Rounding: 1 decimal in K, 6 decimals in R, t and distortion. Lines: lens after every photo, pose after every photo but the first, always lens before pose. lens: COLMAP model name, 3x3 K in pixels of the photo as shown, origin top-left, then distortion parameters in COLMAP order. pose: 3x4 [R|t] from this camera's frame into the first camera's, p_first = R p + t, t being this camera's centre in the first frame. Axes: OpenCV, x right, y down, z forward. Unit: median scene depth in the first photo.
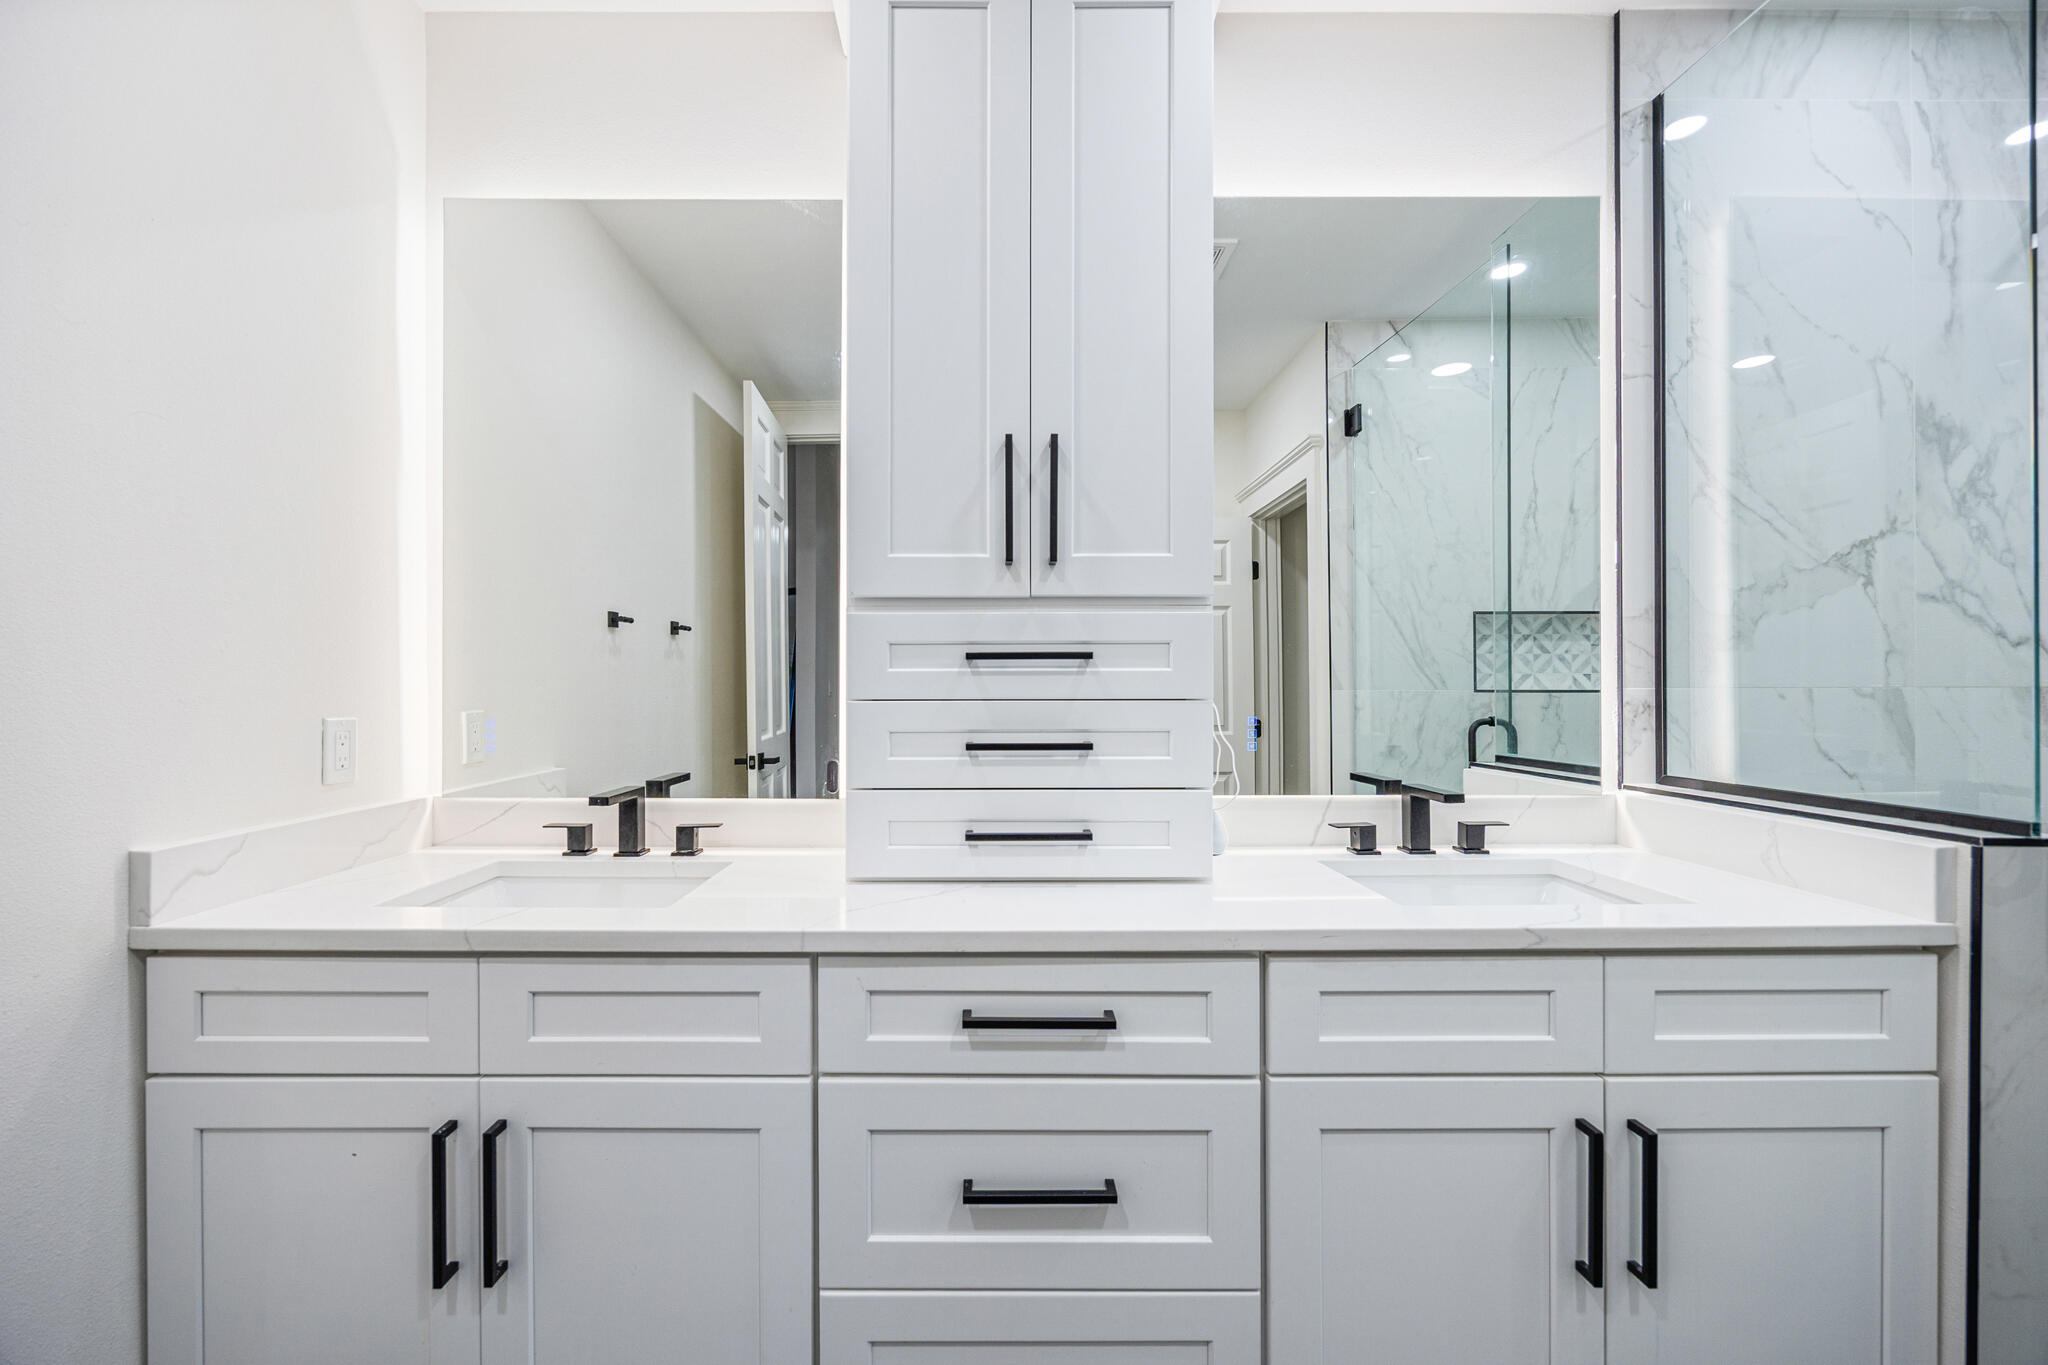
lens RADIAL K [[813.1, 0, 972.2], [0, 813.1, 685.2], [0, 0, 1]] dist [-0.000150, -0.000236]
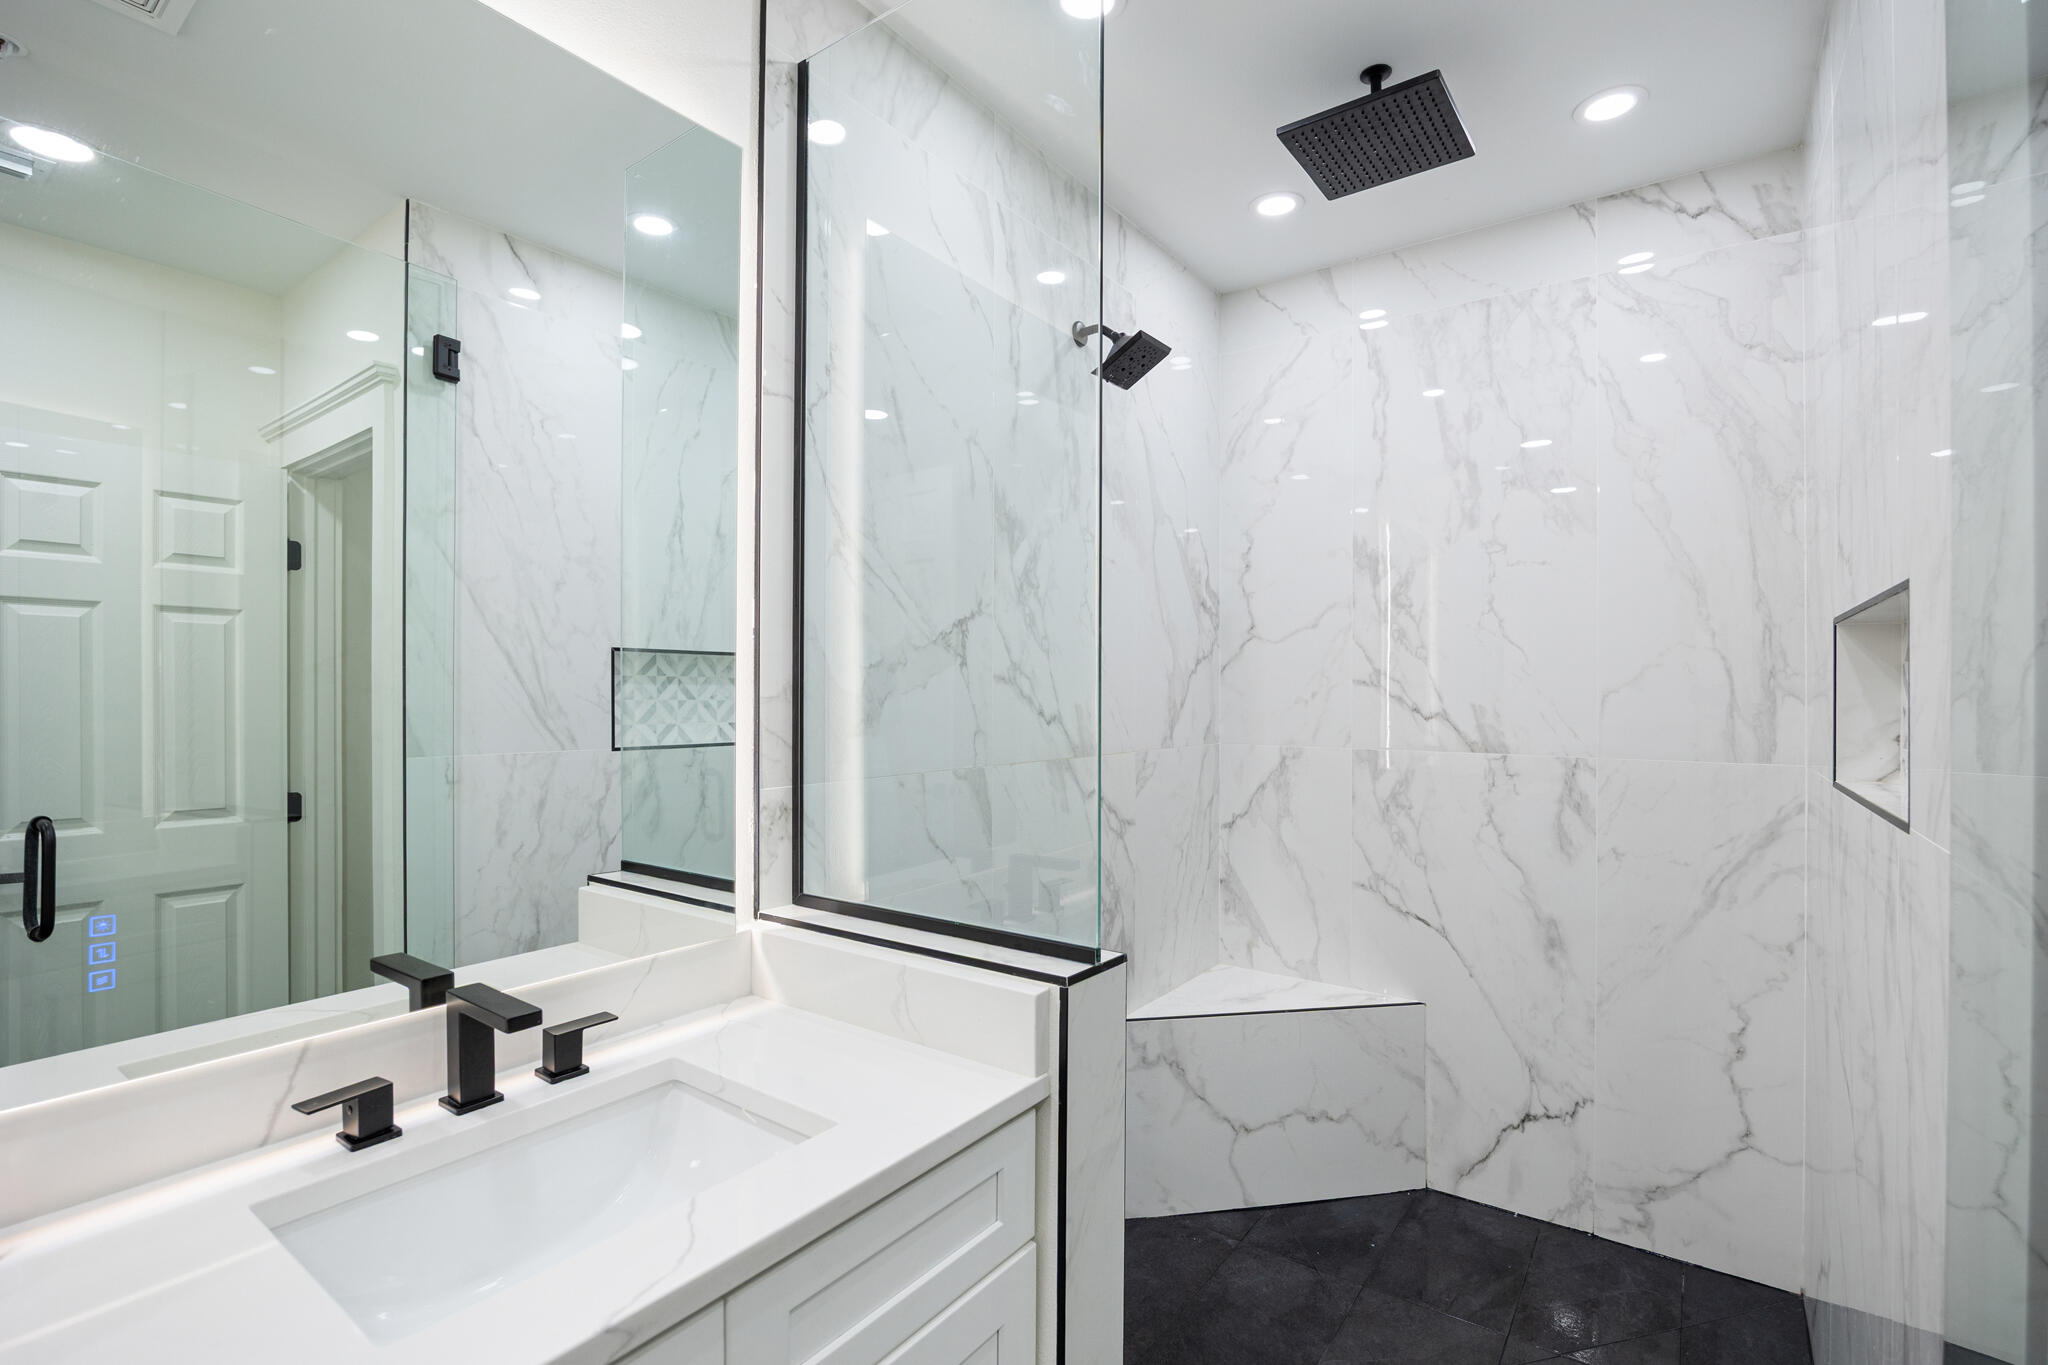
lens RADIAL K [[946.7, 0, 1050.3], [0, 946.7, 694.0], [0, 0, 1]] dist [-0.027958, 0.000039]
pose [[0.570740, 0.003913, 0.821122, 0.215557], [-0.007022, 0.999975, 0.000115, -0.089211], [-0.821101, -0.005832, 0.570753, 0.254343]]
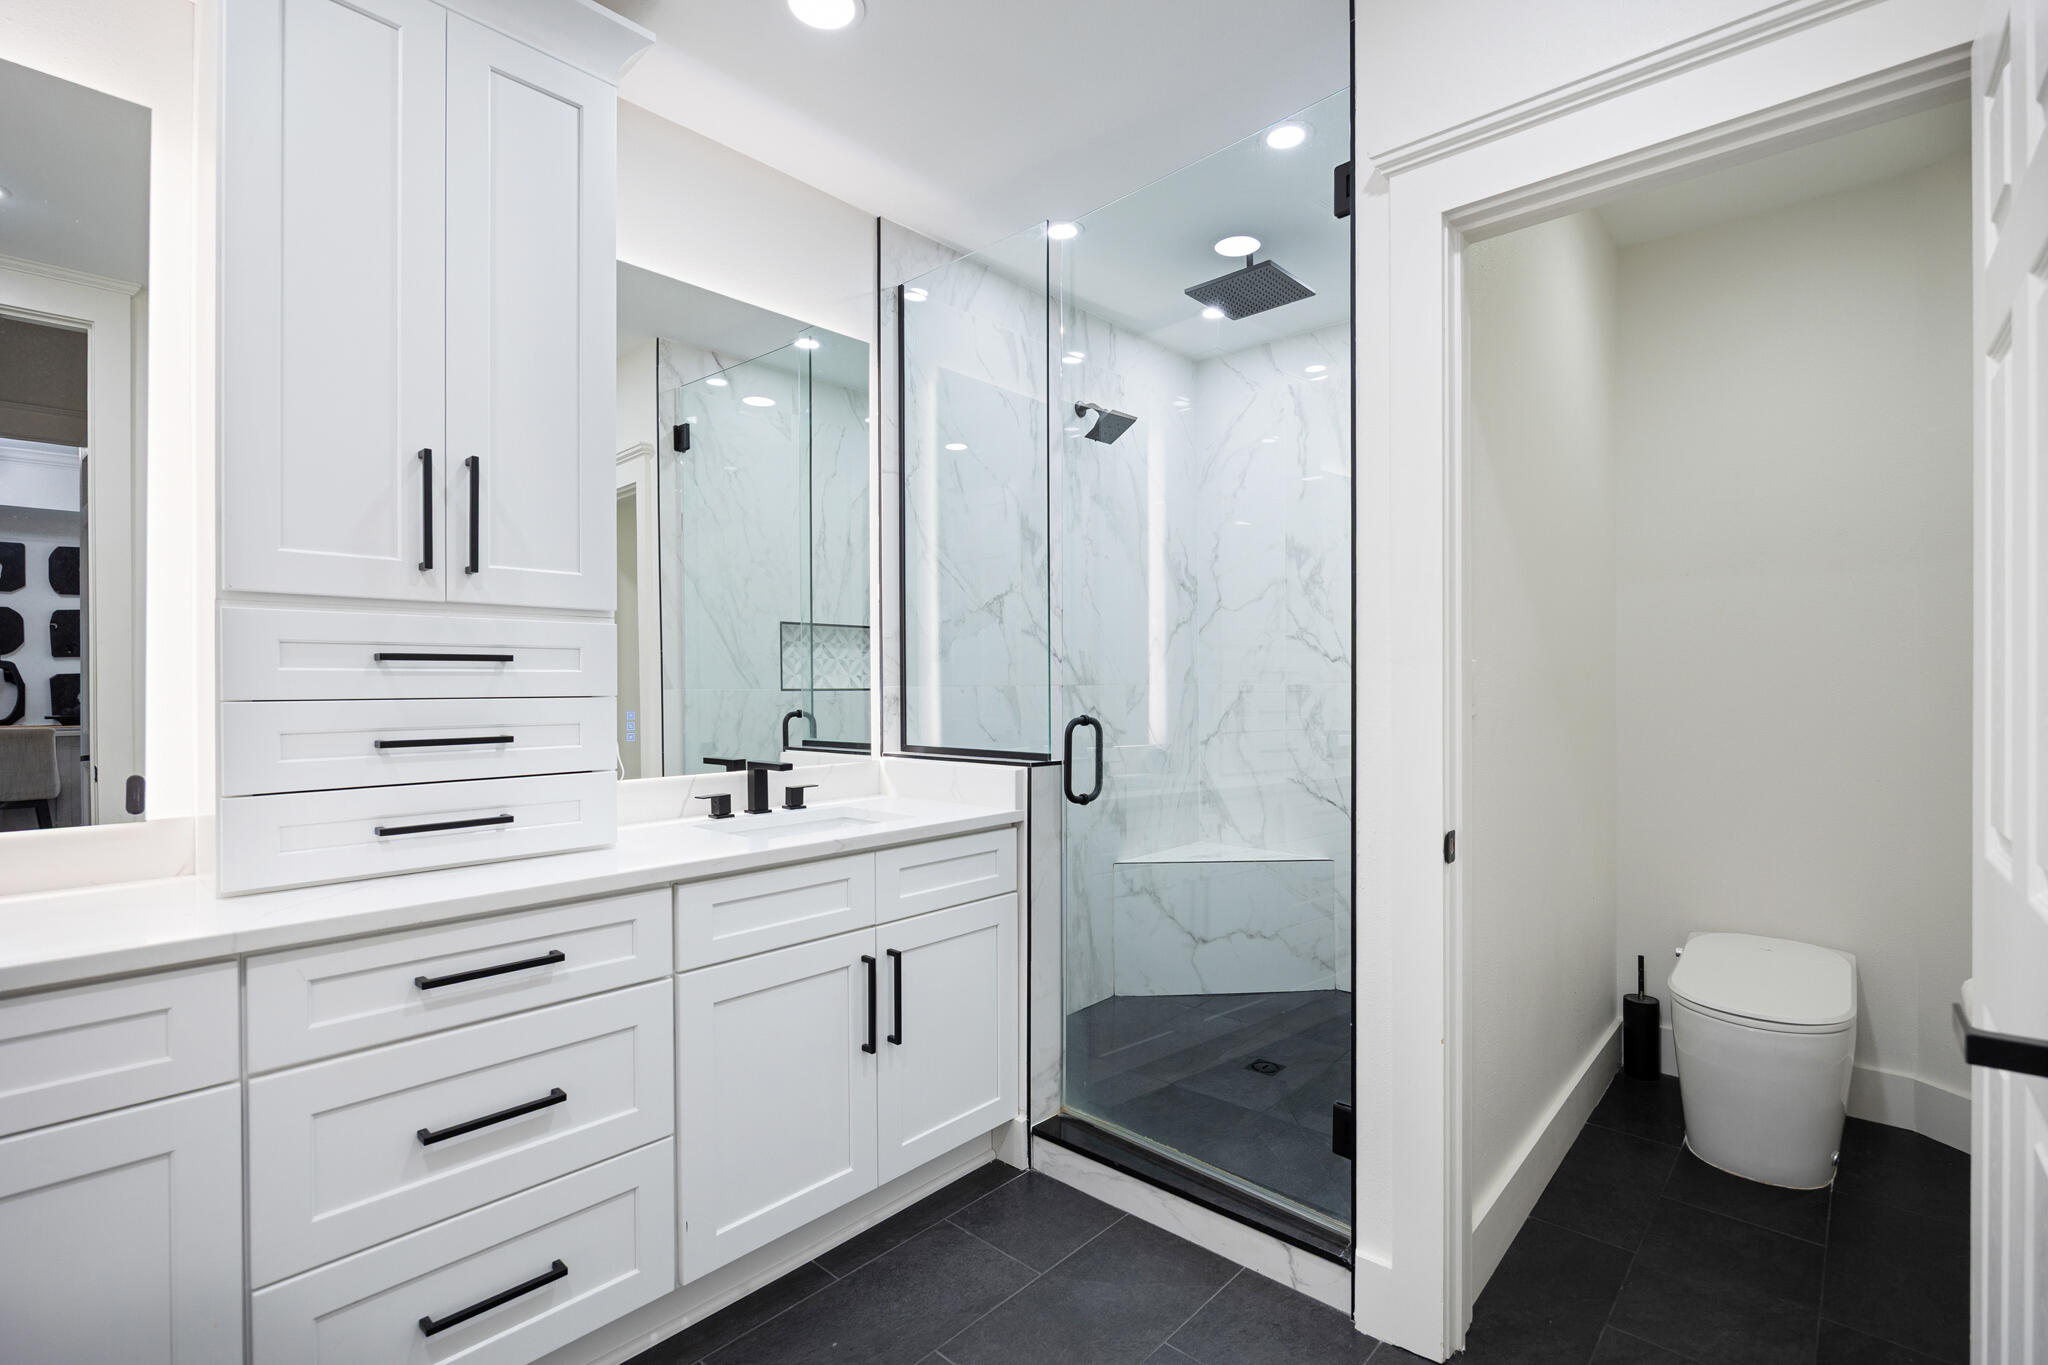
lens RADIAL K [[946.7, 0, 1050.3], [0, 946.7, 694.0], [0, 0, 1]] dist [-0.027958, 0.000039]
pose [[0.658056, -0.008501, 0.752921, -0.269181], [0.001762, 0.999951, 0.009750, 0.001194], [-0.752967, -0.005089, 0.658039, -0.330317]]
